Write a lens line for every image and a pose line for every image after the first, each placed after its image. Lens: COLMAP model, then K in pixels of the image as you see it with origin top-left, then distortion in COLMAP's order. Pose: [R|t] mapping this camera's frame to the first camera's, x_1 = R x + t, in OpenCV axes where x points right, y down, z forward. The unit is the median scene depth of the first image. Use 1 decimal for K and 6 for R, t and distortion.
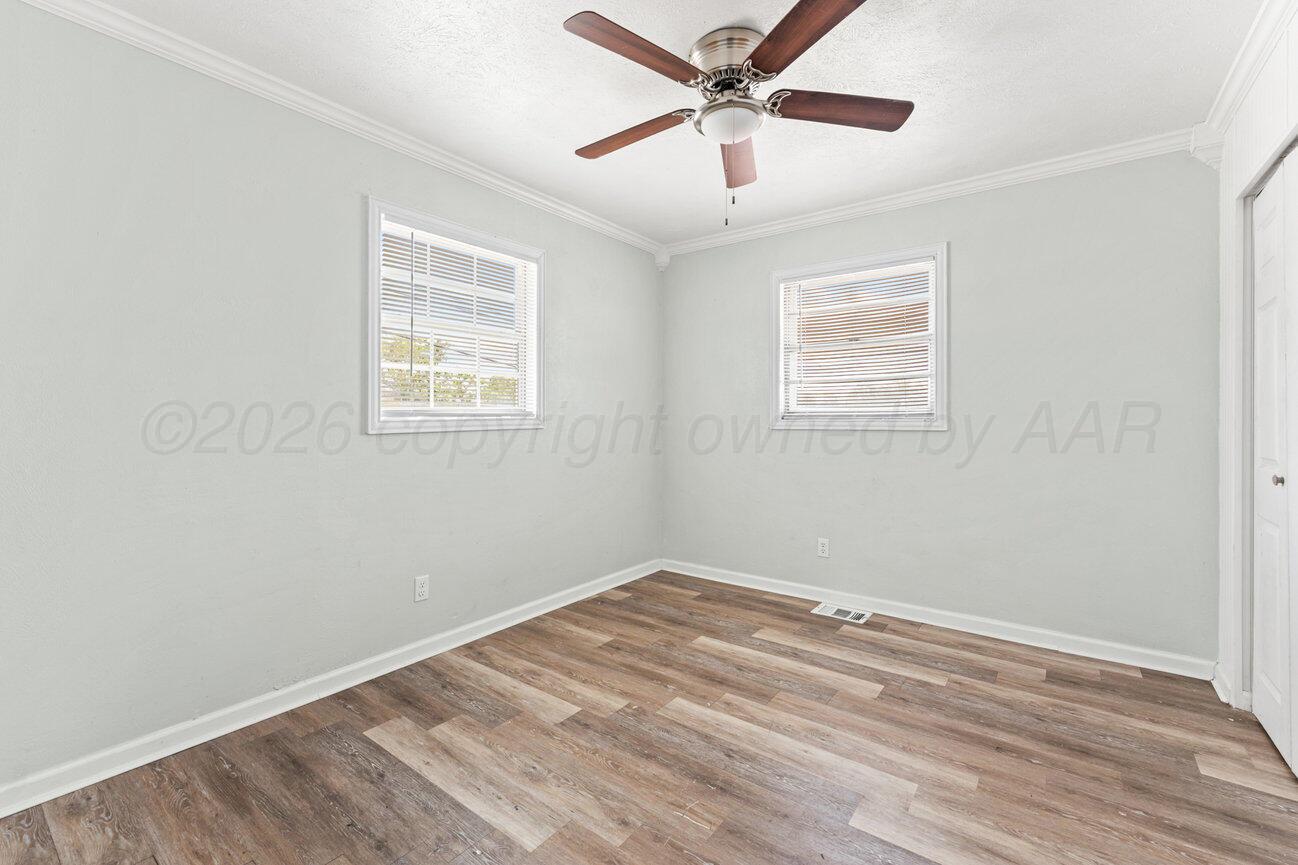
lens RADIAL K [[549.0, 0, 647.1], [0, 549.0, 411.4], [0, 0, 1]] dist [-0.001199, -0.000070]
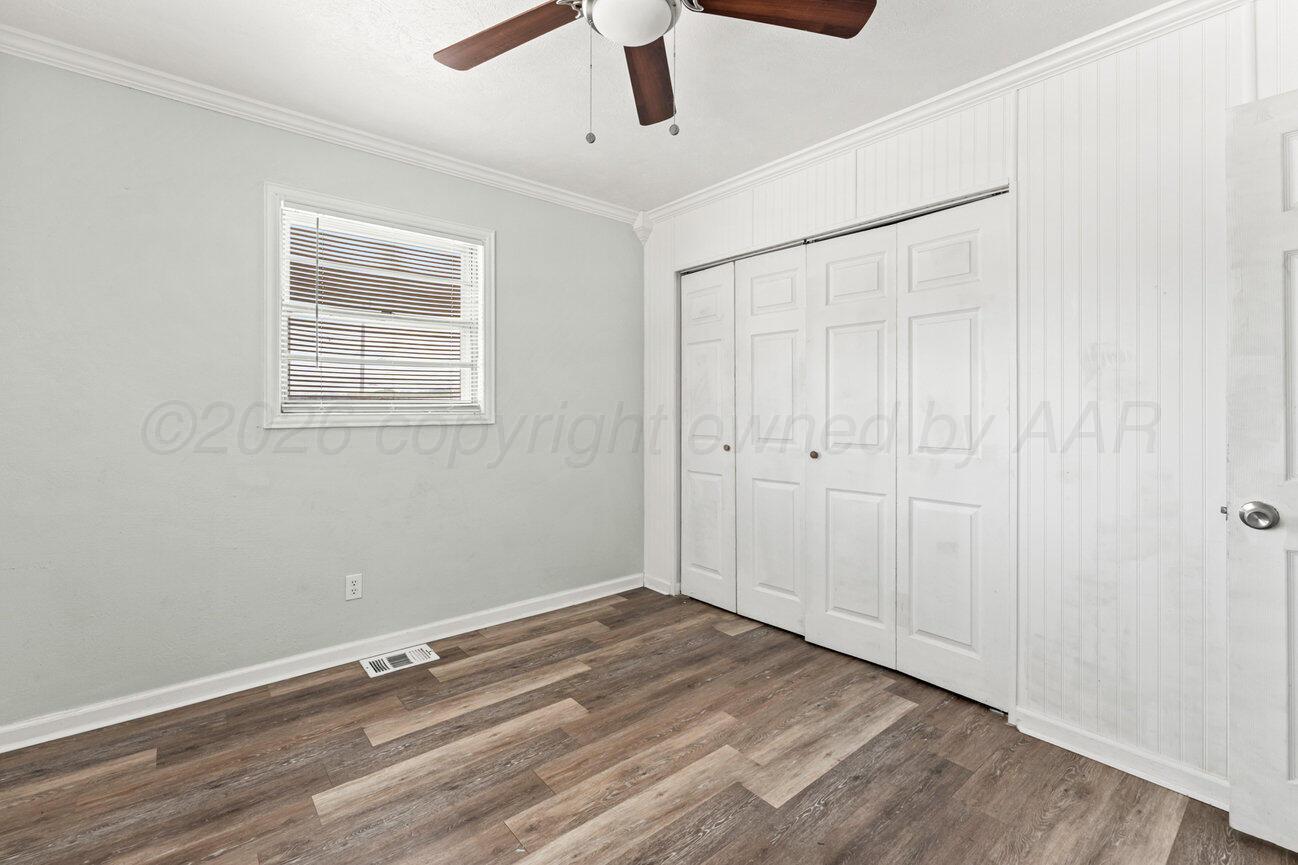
lens RADIAL K [[566.0, 0, 628.2], [0, 566.0, 402.4], [0, 0, 1]] dist [-0.001005, -0.000049]
pose [[0.239443, 0.010463, 0.970854, -0.446155], [-0.013015, 0.999887, -0.007566, 0.001846], [-0.970823, -0.010824, 0.239552, 0.619860]]
